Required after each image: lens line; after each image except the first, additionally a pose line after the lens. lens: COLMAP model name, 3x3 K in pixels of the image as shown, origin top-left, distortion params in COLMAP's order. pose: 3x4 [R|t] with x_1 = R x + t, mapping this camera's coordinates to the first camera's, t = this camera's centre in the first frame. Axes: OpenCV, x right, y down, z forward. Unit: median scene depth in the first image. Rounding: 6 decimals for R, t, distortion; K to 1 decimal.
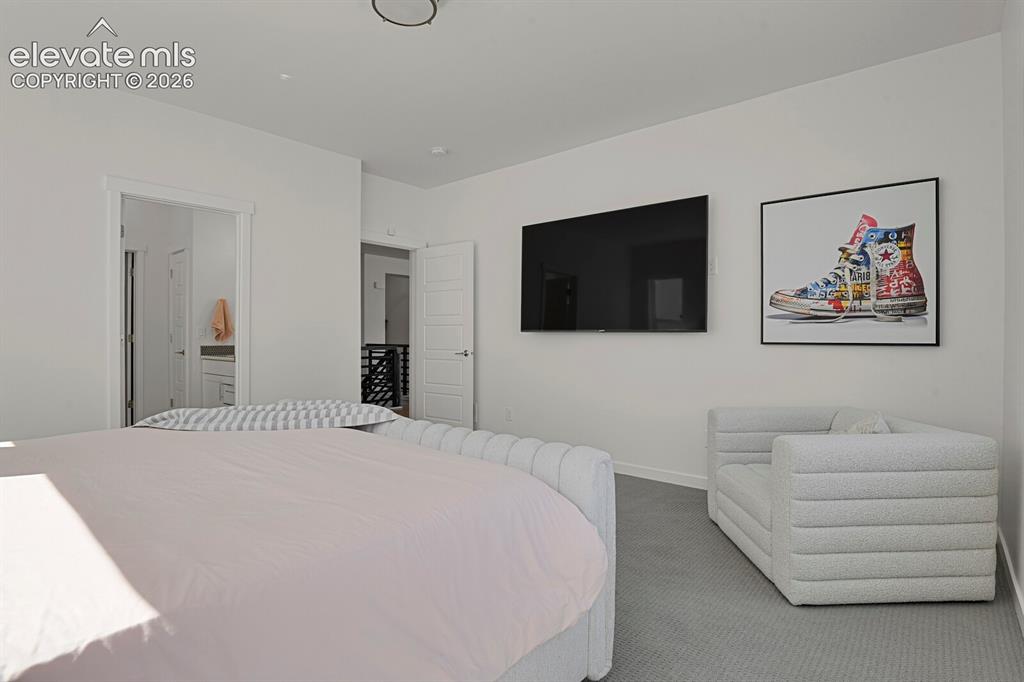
lens RADIAL K [[498.7, 0, 511.0], [0, 498.7, 340.4], [0, 0, 1]] dist [-0.000700, -0.000022]
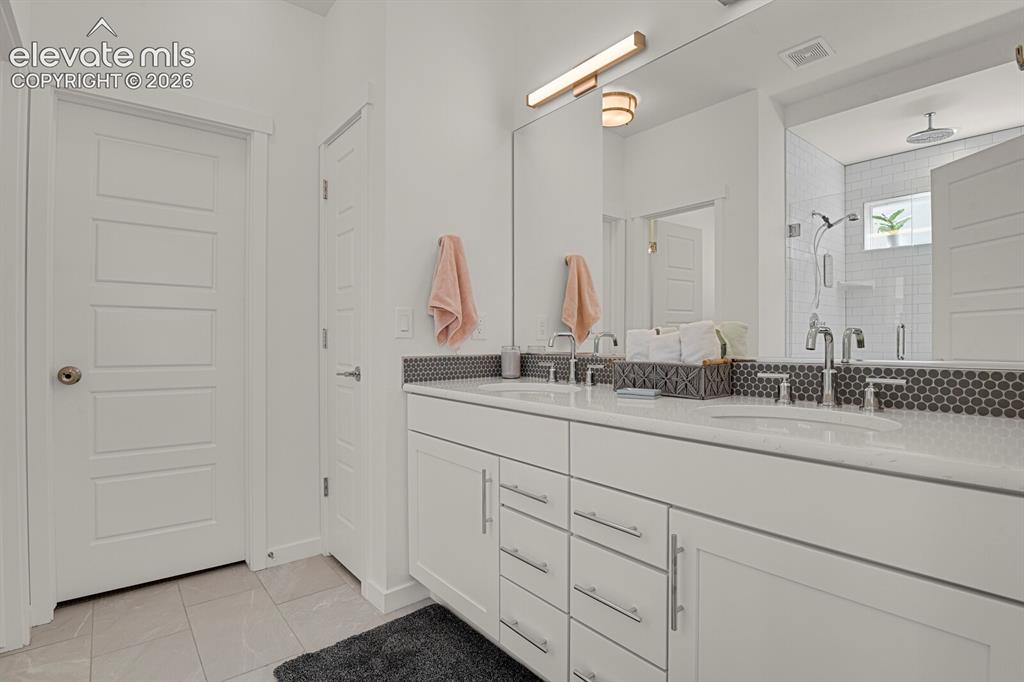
lens RADIAL K [[498.7, 0, 512.5], [0, 498.7, 342.2], [0, 0, 1]] dist [-0.000700, -0.000022]
pose [[0.982275, -0.002055, -0.187434, -0.467127], [-0.000131, 0.999932, -0.011649, 0.003886], [0.187445, 0.011467, 0.982208, 0.641688]]
